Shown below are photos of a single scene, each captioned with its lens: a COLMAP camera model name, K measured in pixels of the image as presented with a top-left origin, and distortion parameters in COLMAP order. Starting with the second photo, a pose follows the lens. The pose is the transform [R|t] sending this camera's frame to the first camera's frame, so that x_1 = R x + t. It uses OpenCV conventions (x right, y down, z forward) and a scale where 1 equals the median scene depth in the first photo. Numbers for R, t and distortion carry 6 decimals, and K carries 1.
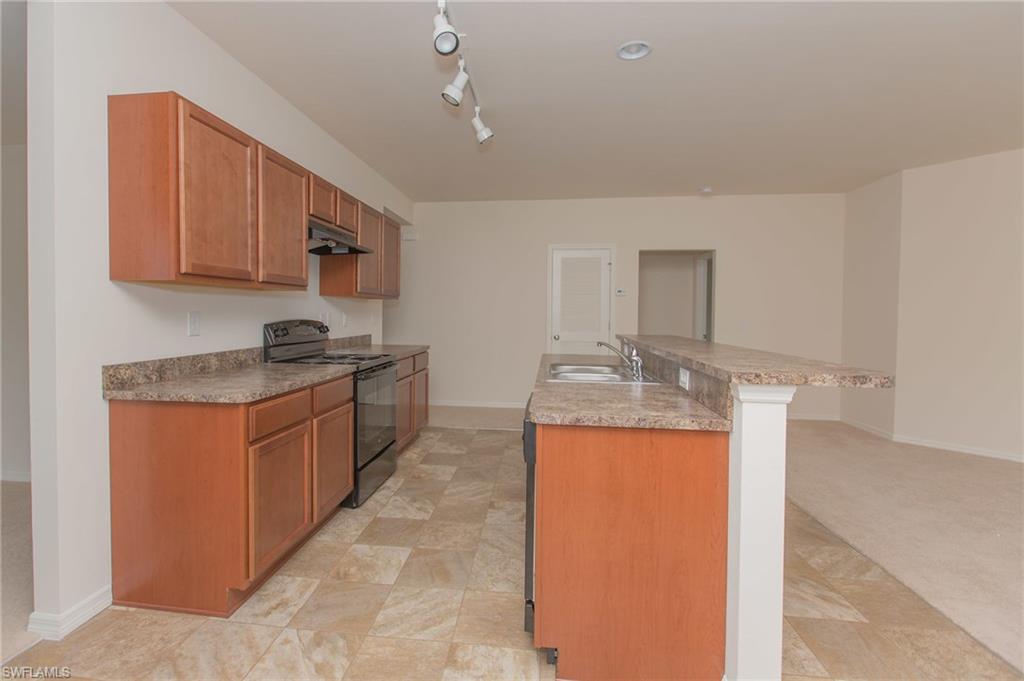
lens RADIAL K [[475.9, 0, 479.9], [0, 475.9, 320.9], [0, 0, 1]] dist [-0.001316, -0.000660]
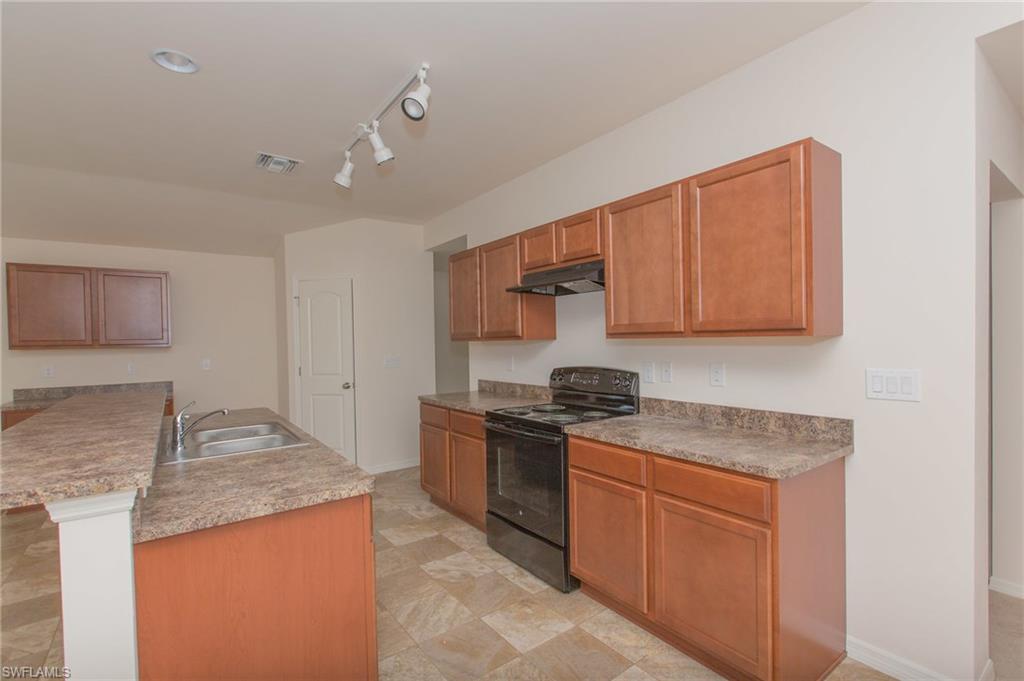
lens RADIAL K [[469.2, 0, 513.2], [0, 469.2, 345.9], [0, 0, 1]] dist [0.000879, -0.000737]
pose [[-0.711233, 0.013521, -0.702826, 0.441407], [-0.001348, 0.999787, 0.020598, -0.073363], [0.702955, 0.015597, -0.711064, 1.815941]]
